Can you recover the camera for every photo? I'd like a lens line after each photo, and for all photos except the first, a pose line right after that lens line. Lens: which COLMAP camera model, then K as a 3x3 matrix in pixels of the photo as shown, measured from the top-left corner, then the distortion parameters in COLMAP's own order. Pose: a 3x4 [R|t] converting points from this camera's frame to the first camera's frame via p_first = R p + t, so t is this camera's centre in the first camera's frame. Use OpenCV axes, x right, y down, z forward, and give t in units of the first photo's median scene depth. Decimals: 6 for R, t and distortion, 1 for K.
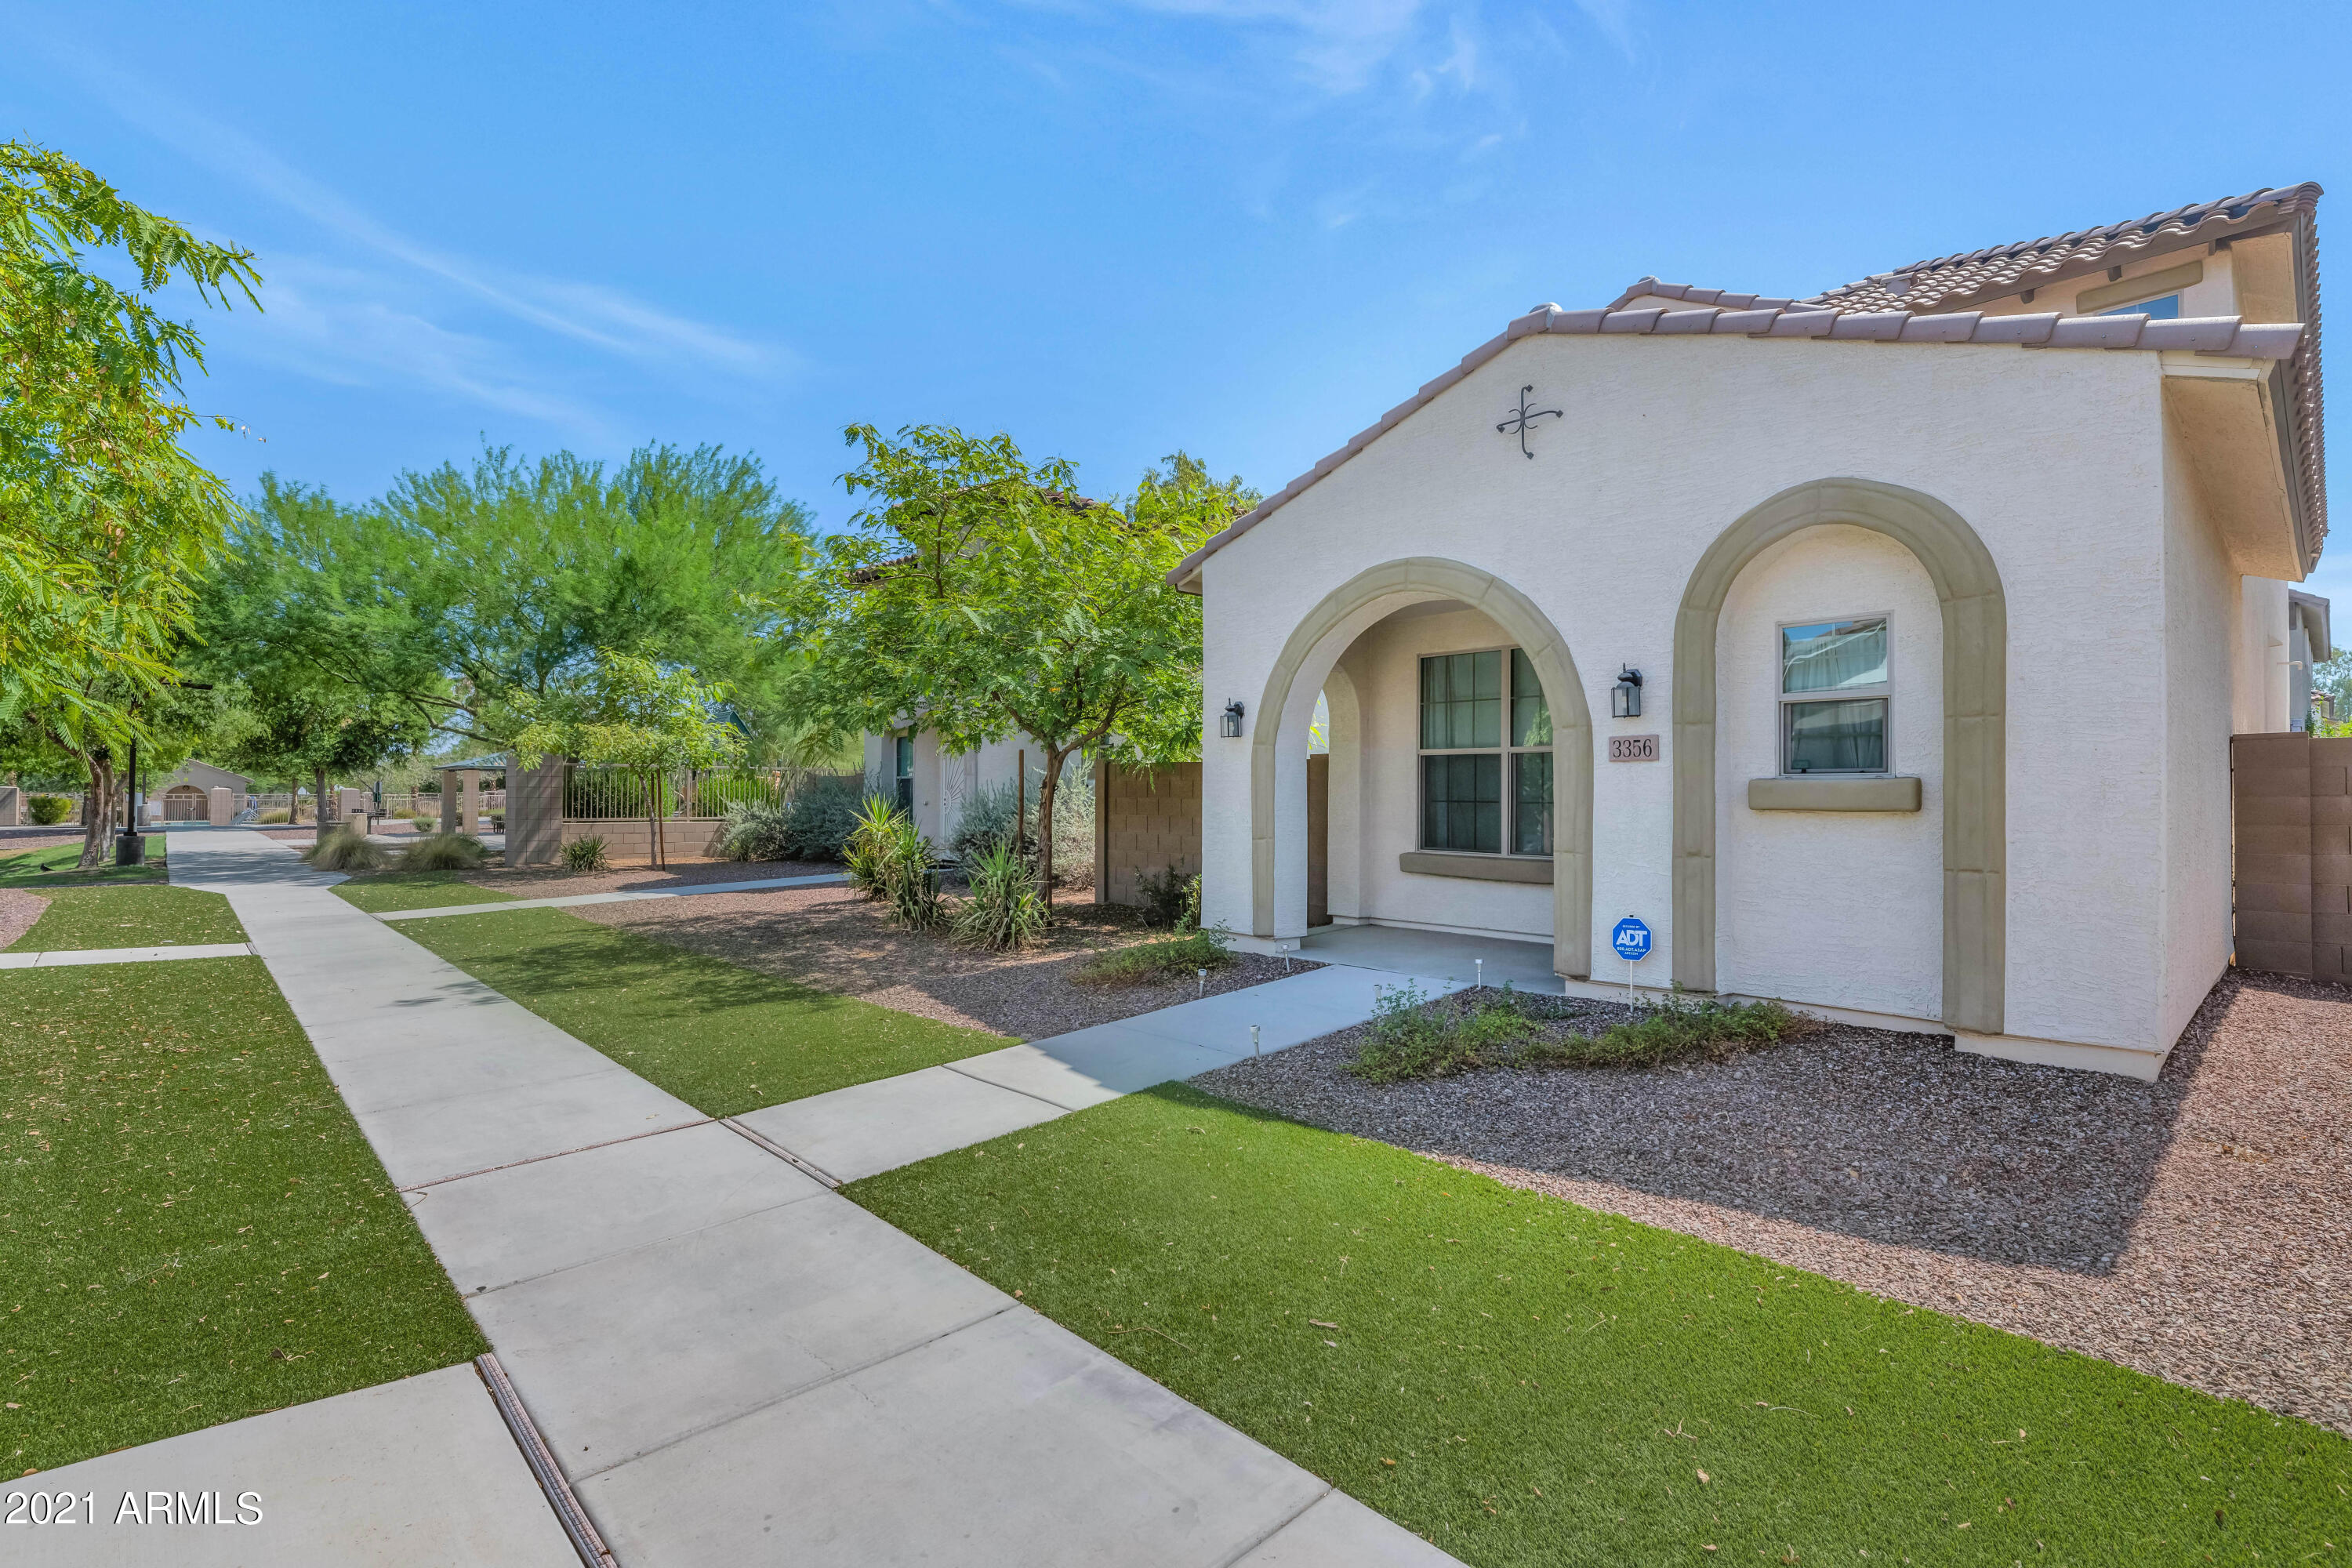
lens RADIAL K [[1089.5, 0, 1177.6], [0, 1089.5, 782.5], [0, 0, 1]] dist [0.001613, -0.000106]
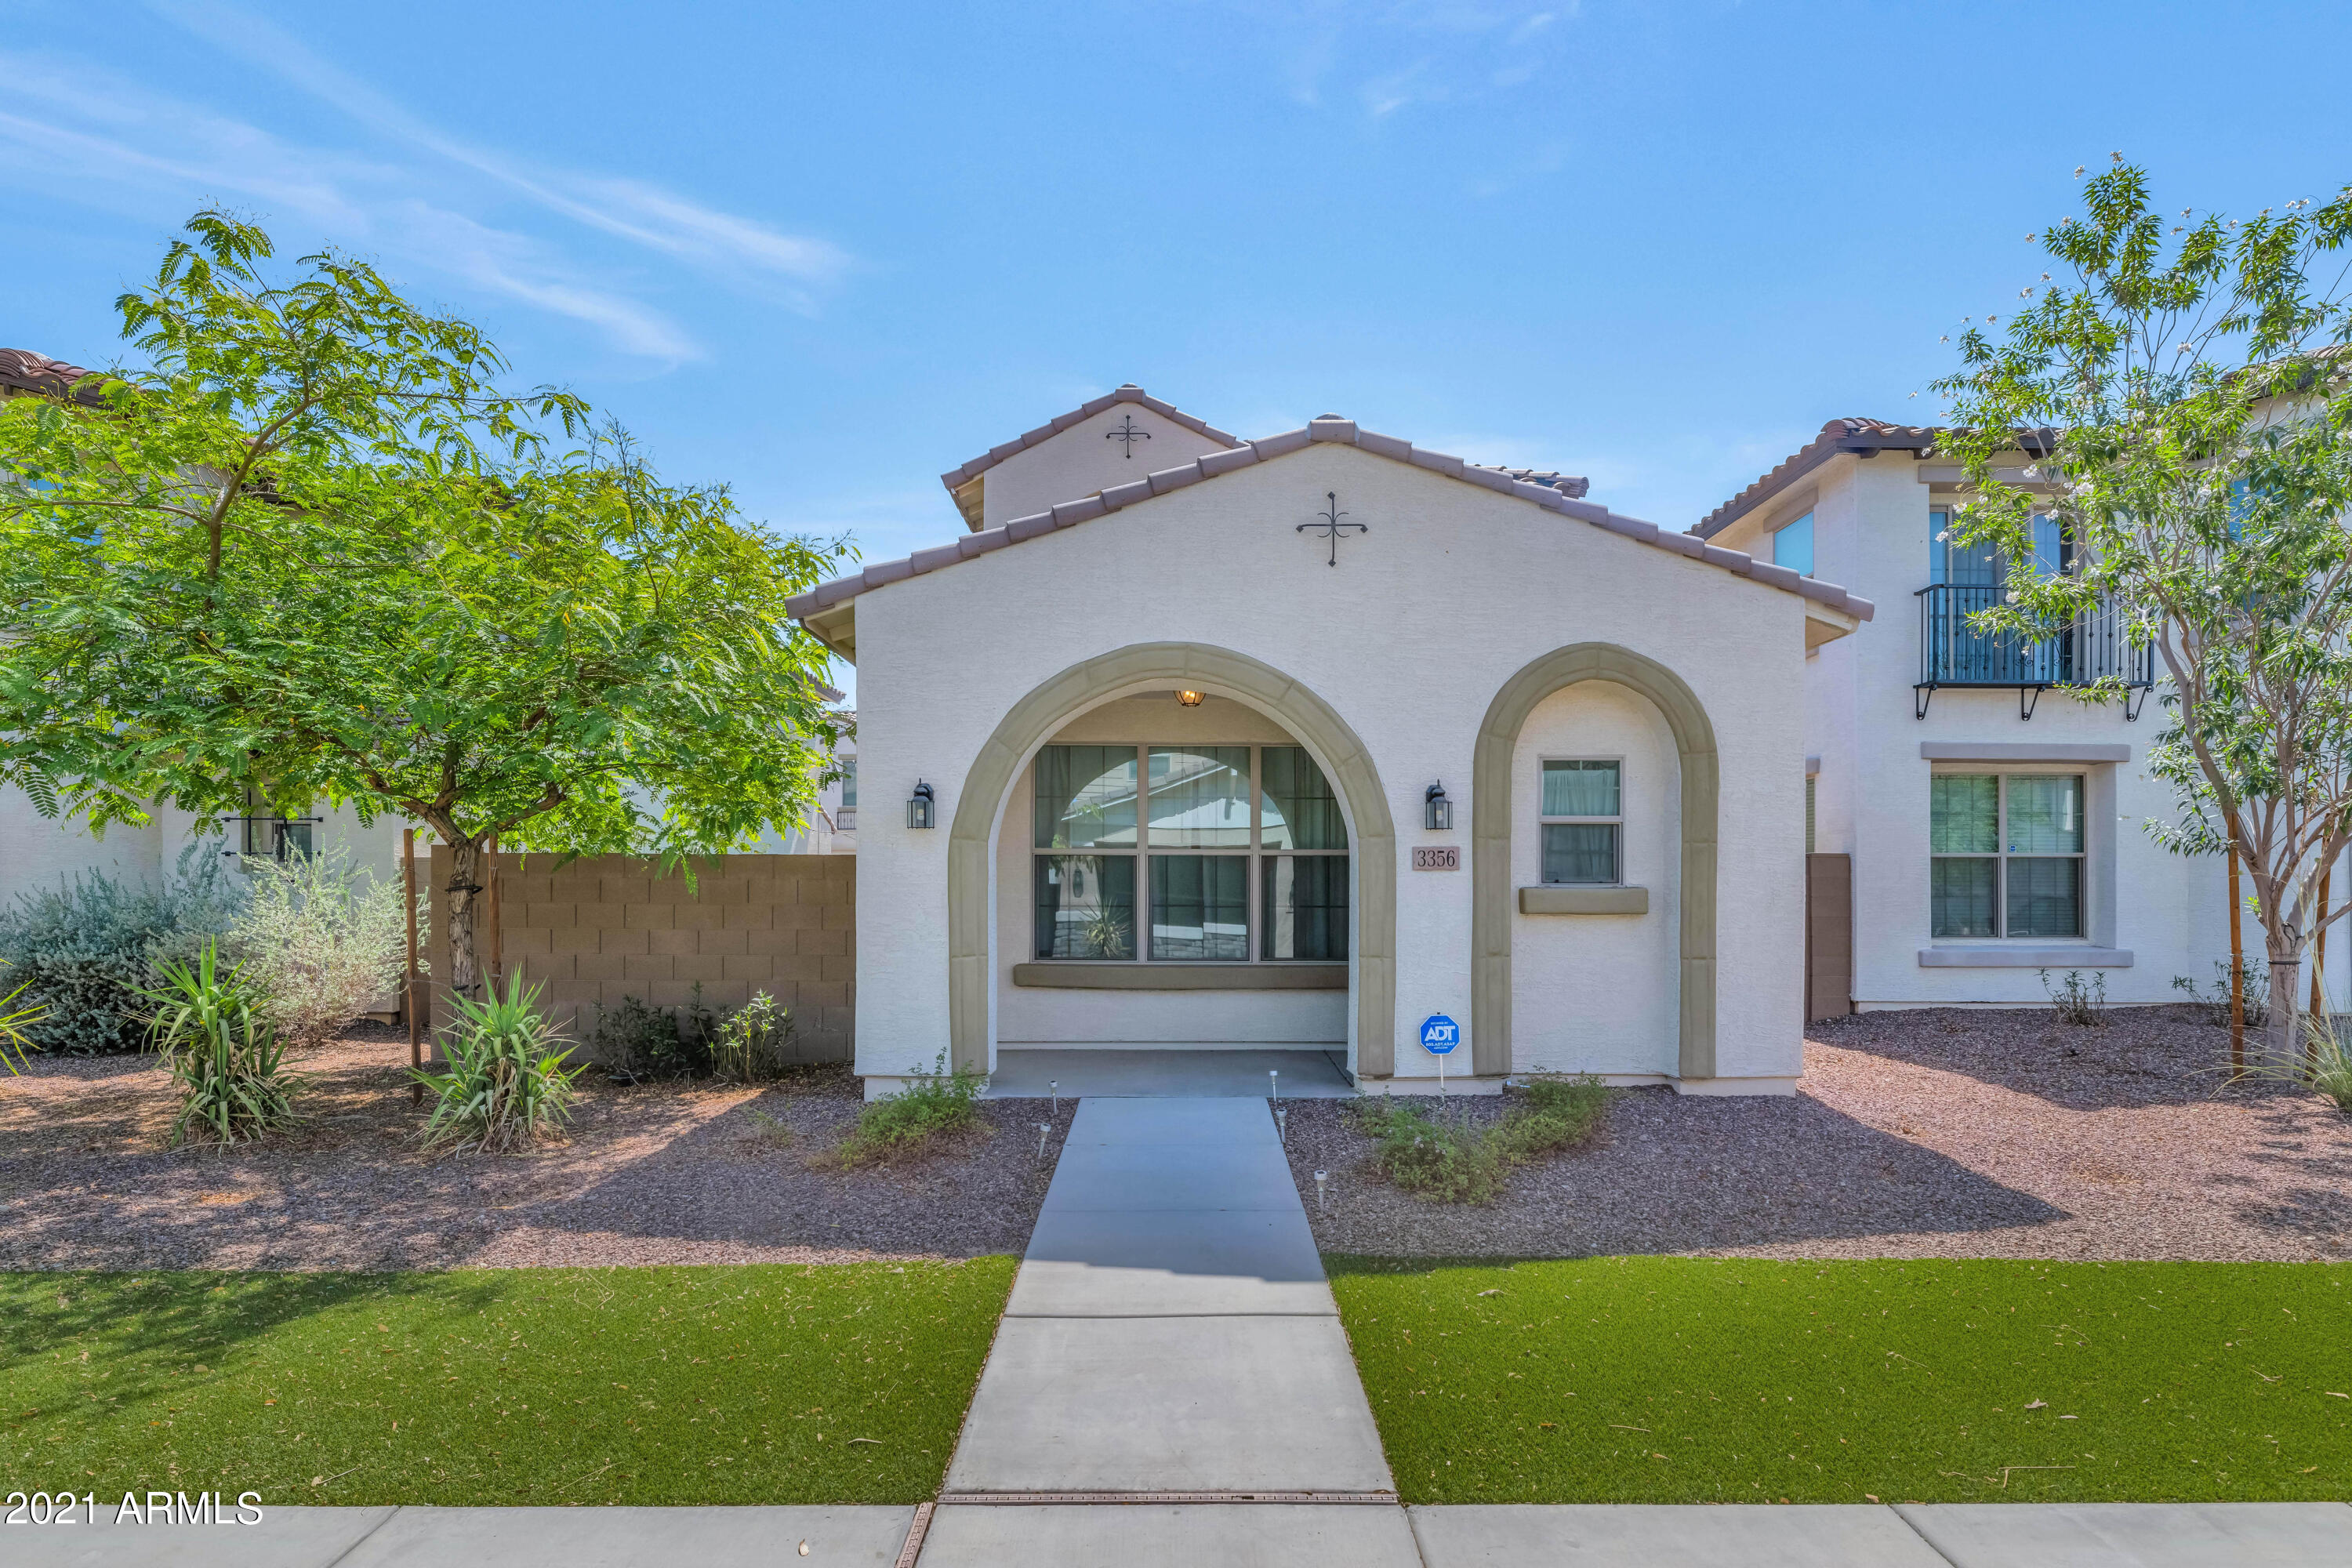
lens RADIAL K [[1175.7, 0, 1183.3], [0, 1175.7, 889.4], [0, 0, 1]] dist [-0.002781, -0.000432]
pose [[0.681431, -0.002171, 0.731879, -0.619957], [-0.007718, 0.999919, 0.010152, -0.010675], [-0.731842, -0.012567, 0.681359, 0.397512]]
